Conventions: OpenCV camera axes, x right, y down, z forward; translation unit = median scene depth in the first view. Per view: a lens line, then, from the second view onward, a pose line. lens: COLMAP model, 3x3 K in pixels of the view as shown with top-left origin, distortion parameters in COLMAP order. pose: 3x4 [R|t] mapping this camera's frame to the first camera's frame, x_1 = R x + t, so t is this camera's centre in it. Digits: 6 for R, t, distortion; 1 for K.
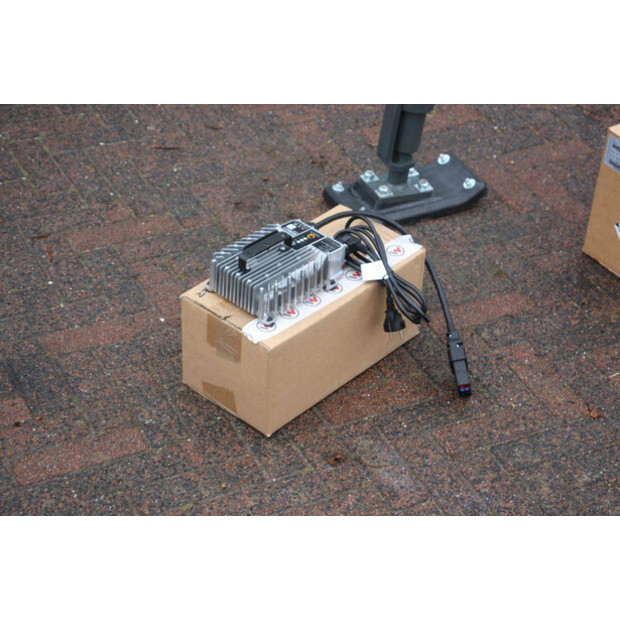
lens RADIAL K [[1458.1, 0, 317.0], [0, 1458.1, 310.6], [0, 0, 1]] dist [0.443572, -0.126741]
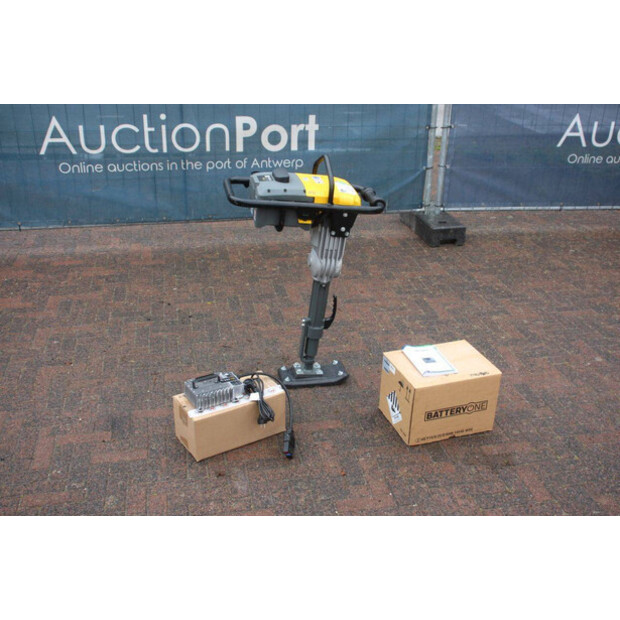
lens RADIAL K [[708.5, 0, 314.4], [0, 708.5, 310.7], [0, 0, 1]] dist [-0.011247, -0.012665]
pose [[0.966420, 0.087392, -0.241650, 0.331534], [-0.137064, 0.970759, -0.197081, 0.041644], [0.217361, 0.223584, 0.950139, -0.066219]]
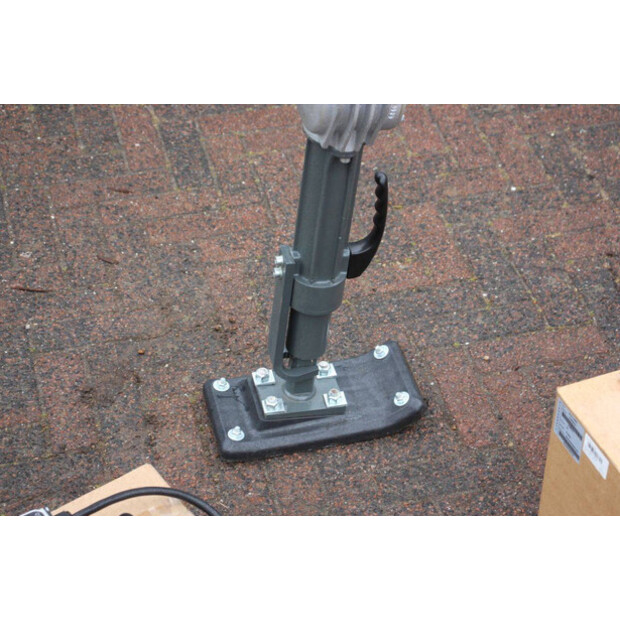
lens RADIAL K [[1458.1, 0, 317.0], [0, 1458.1, 310.6], [0, 0, 1]] dist [0.443572, -0.126741]
pose [[0.977807, 0.104552, -0.181553, 0.195455], [-0.090074, 0.992193, 0.086259, -0.193916], [0.189154, -0.067991, 0.979591, 0.308113]]
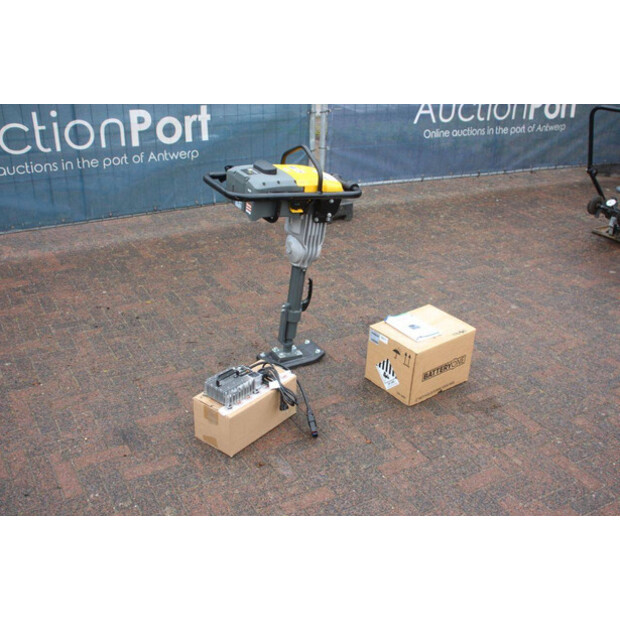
lens RADIAL K [[680.1, 0, 315.6], [0, 680.1, 310.5], [0, 0, 1]] dist [-0.029337, 0.055186]
pose [[0.997487, -0.036098, 0.060968, 0.036533], [0.046379, 0.983176, -0.176675, 0.045094], [-0.053565, 0.179058, 0.982379, -0.099886]]
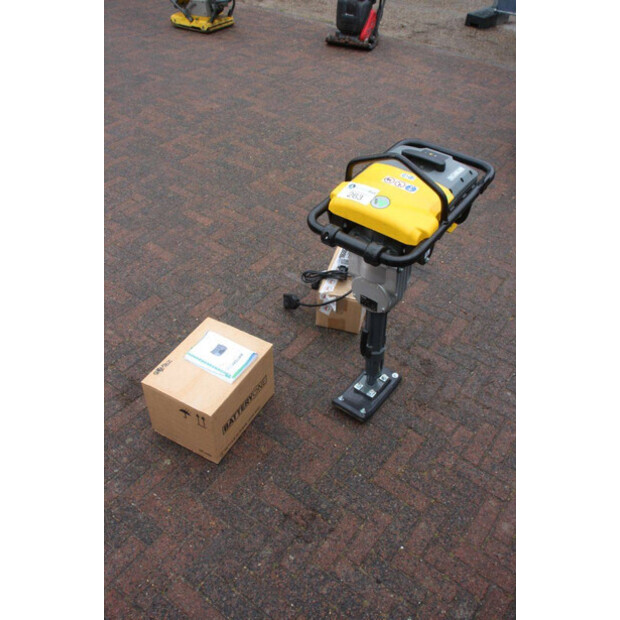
lens RADIAL K [[559.1, 0, 310.0], [0, 559.1, 310.0], [0, 0, 1]] dist [-0.138177, 0.165813]
pose [[-0.889421, 0.234542, -0.392327, 0.411601], [-0.336330, 0.245436, 0.909199, -0.788852], [0.309537, 0.940612, -0.139413, 1.017746]]
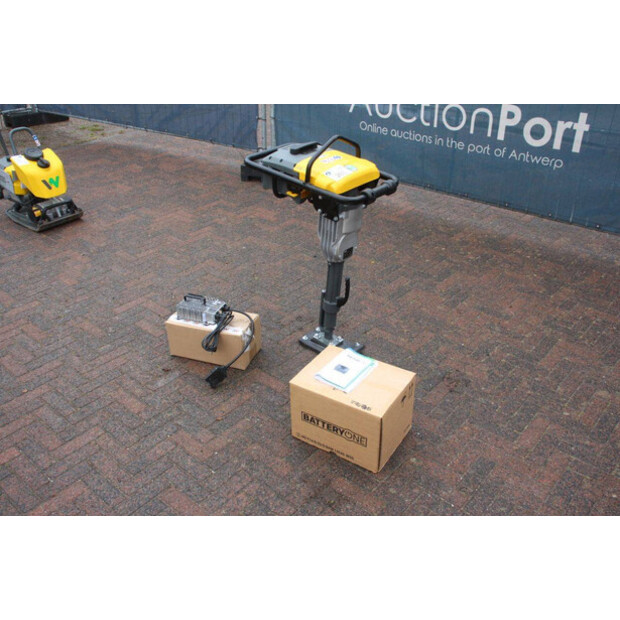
lens RADIAL K [[598.6, 0, 310.7], [0, 598.6, 300.8], [0, 0, 1]] dist [-0.126740, 0.204718]
pose [[0.383812, 0.407596, -0.828585, 0.856190], [-0.529203, 0.832426, 0.164352, -0.293062], [0.756725, 0.375409, 0.535196, 0.444131]]
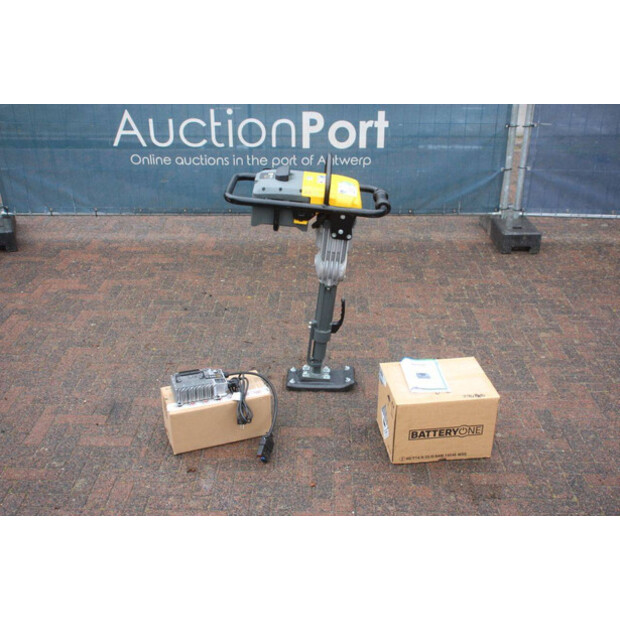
lens RADIAL K [[700.6, 0, 310.0], [0, 700.6, 310.0], [0, 0, 1]] dist [-0.009561, 0.033197]
pose [[0.884386, 0.158067, -0.439177, 0.513476], [-0.244402, 0.958436, -0.147203, -0.019646], [0.397655, 0.237520, 0.886259, 0.031475]]
